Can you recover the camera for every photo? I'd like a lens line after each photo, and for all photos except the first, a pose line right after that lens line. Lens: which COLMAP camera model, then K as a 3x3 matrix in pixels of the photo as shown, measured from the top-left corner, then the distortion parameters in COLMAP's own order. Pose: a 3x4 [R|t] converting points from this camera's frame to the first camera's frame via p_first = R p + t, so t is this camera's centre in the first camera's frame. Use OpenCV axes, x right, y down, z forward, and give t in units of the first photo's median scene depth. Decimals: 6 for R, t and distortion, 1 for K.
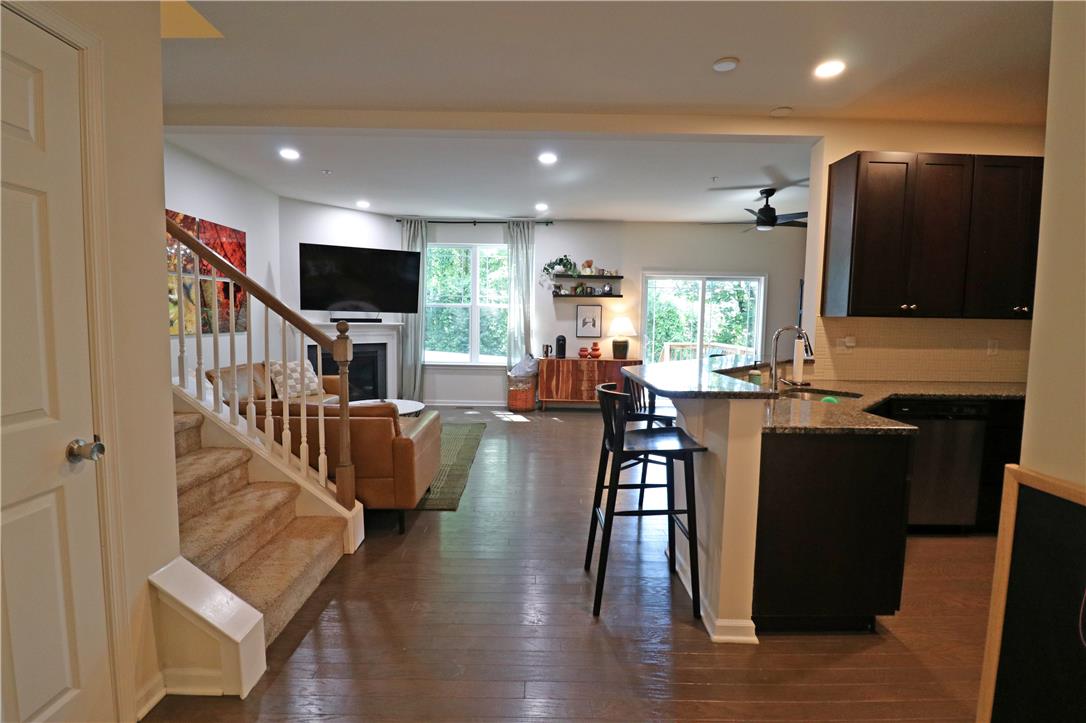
lens RADIAL K [[503.9, 0, 588.7], [0, 503.9, 361.1], [0, 0, 1]] dist [0.000655, 0.000082]
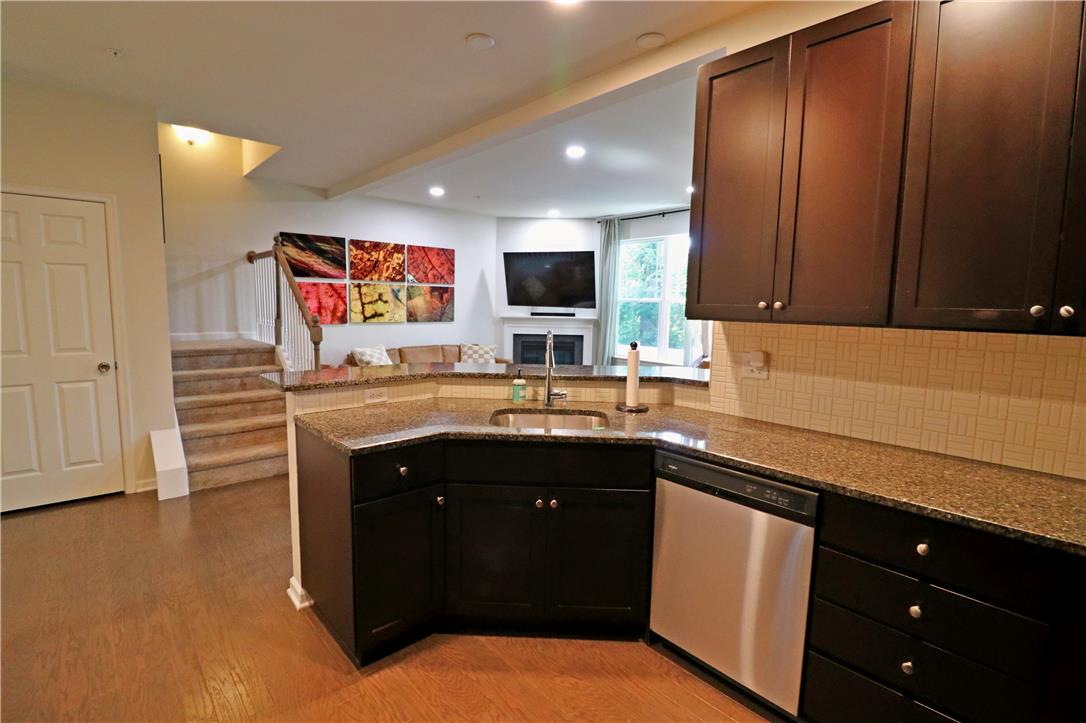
lens RADIAL K [[534.2, 0, 543.0], [0, 534.2, 361.5], [0, 0, 1]] dist [-0.013892, 0.000176]
pose [[0.633341, 0.081572, -0.769561, 0.622266], [-0.074894, 0.996222, 0.043961, -0.032775], [0.770240, 0.029793, 0.637058, 0.267751]]
